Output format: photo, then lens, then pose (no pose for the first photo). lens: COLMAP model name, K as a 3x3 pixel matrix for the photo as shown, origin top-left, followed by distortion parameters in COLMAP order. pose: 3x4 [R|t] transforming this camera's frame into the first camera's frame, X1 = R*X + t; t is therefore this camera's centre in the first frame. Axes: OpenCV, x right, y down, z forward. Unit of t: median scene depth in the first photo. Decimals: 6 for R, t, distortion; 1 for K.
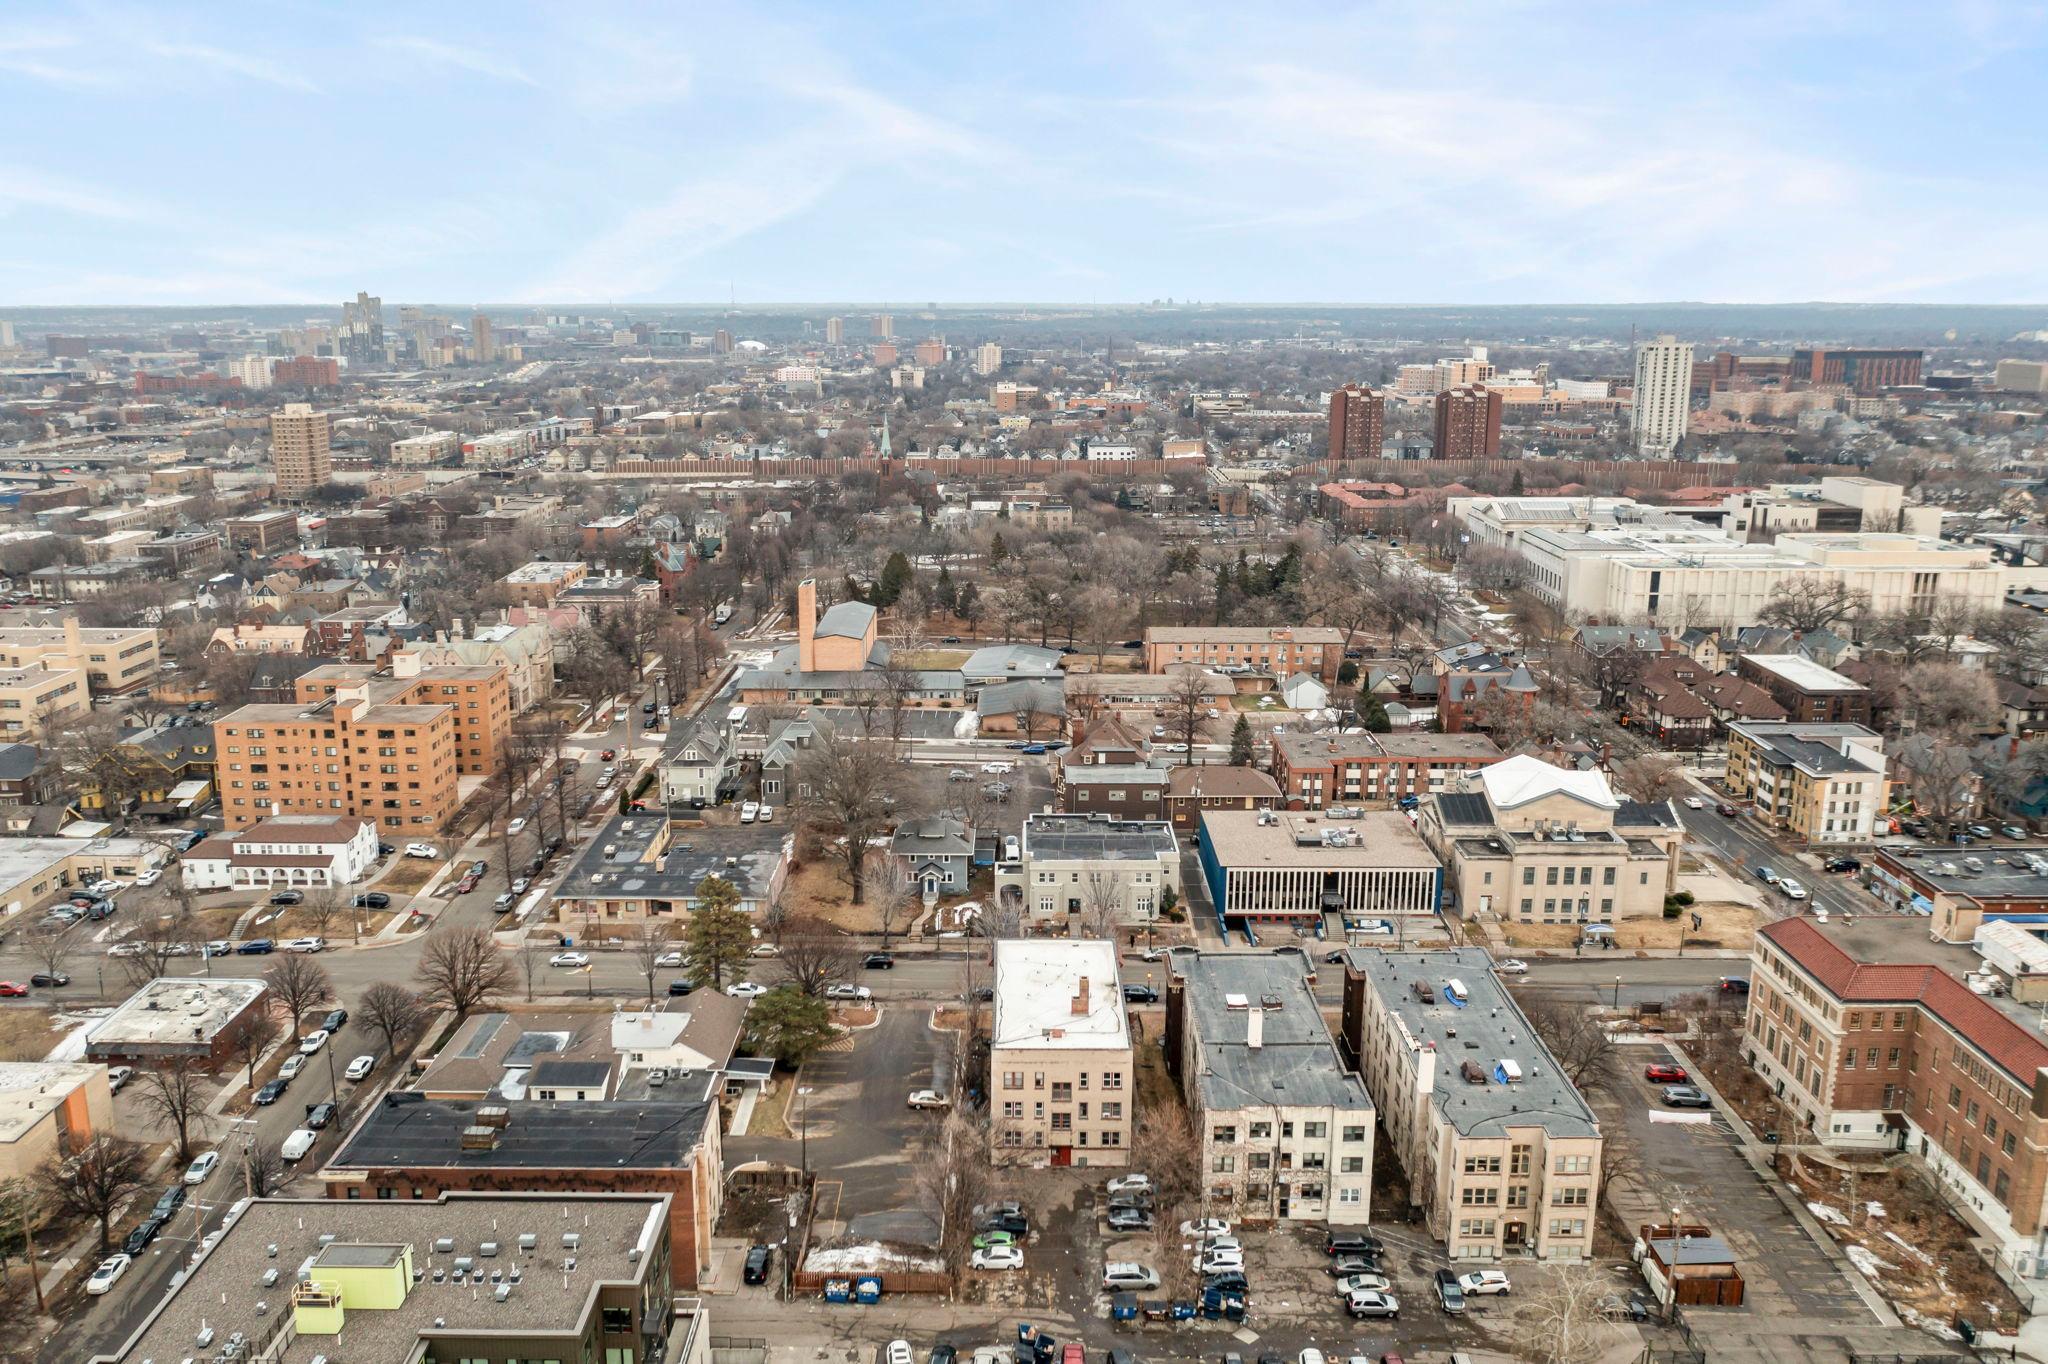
lens RADIAL K [[1614.7, 0, 1003.5], [0, 1614.7, 674.1], [0, 0, 1]] dist [-0.020813, -0.001549]
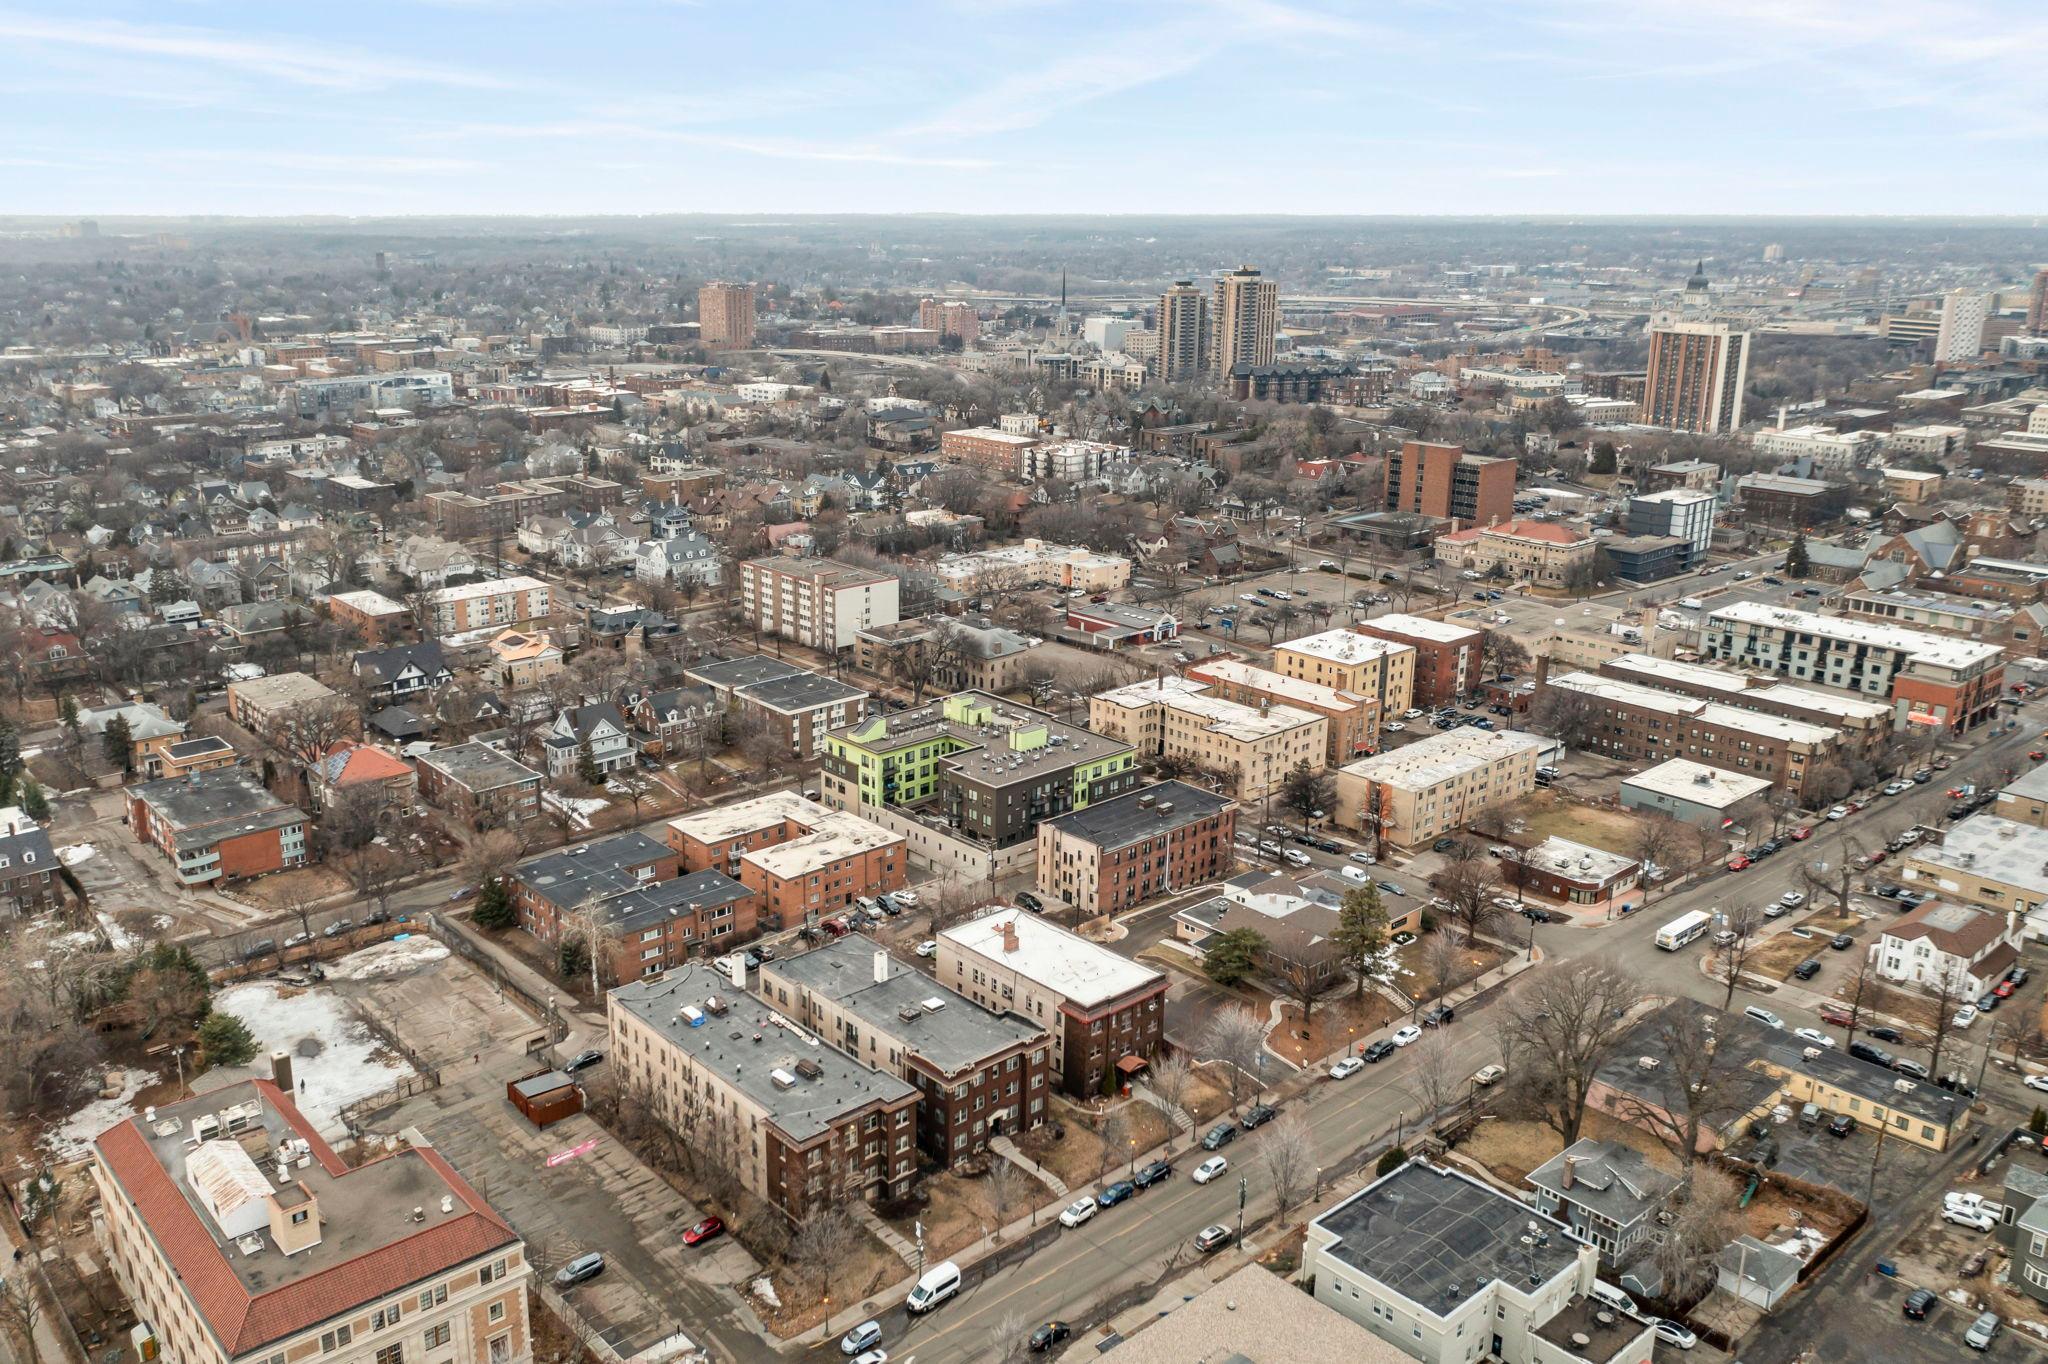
lens RADIAL K [[1641.5, 0, 982.4], [0, 1641.5, 676.6], [0, 0, 1]] dist [-0.016954, -0.002258]
pose [[-0.751327, 0.178957, -0.635203, 0.623192], [-0.147902, 0.892383, 0.426354, -0.388906], [0.643143, 0.414279, -0.644003, 1.279725]]
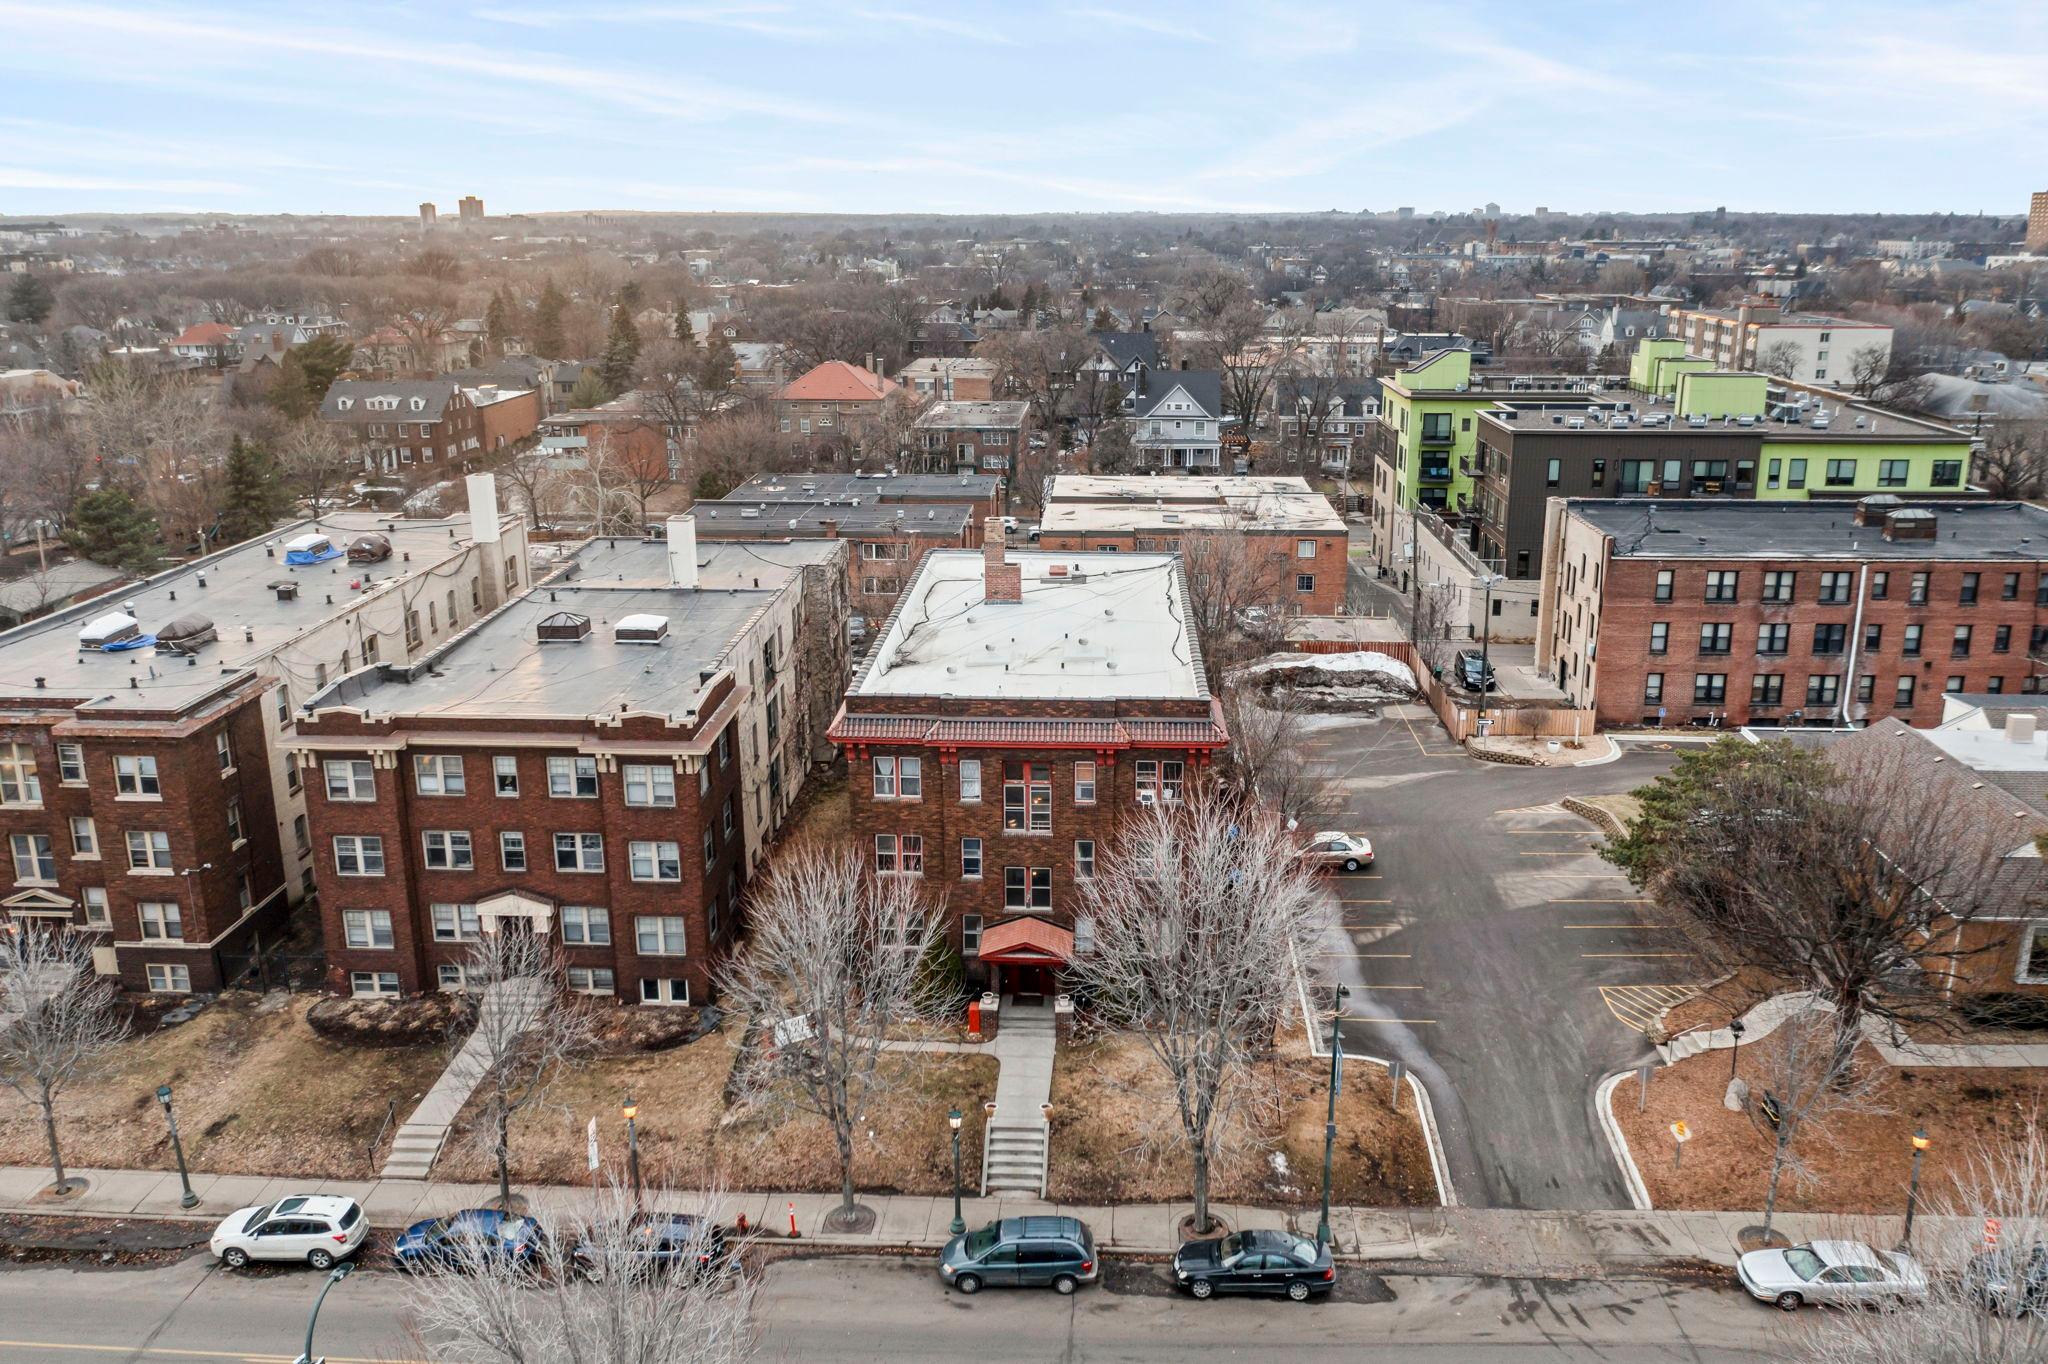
lens RADIAL K [[1622.4, 0, 1049.7], [0, 1622.4, 677.9], [0, 0, 1]] dist [-0.015294, 0.000437]
pose [[-0.998908, -0.012532, 0.045015, 0.007796], [0.010449, 0.879058, 0.476600, 0.002709], [-0.045544, 0.476550, -0.877967, 1.061300]]
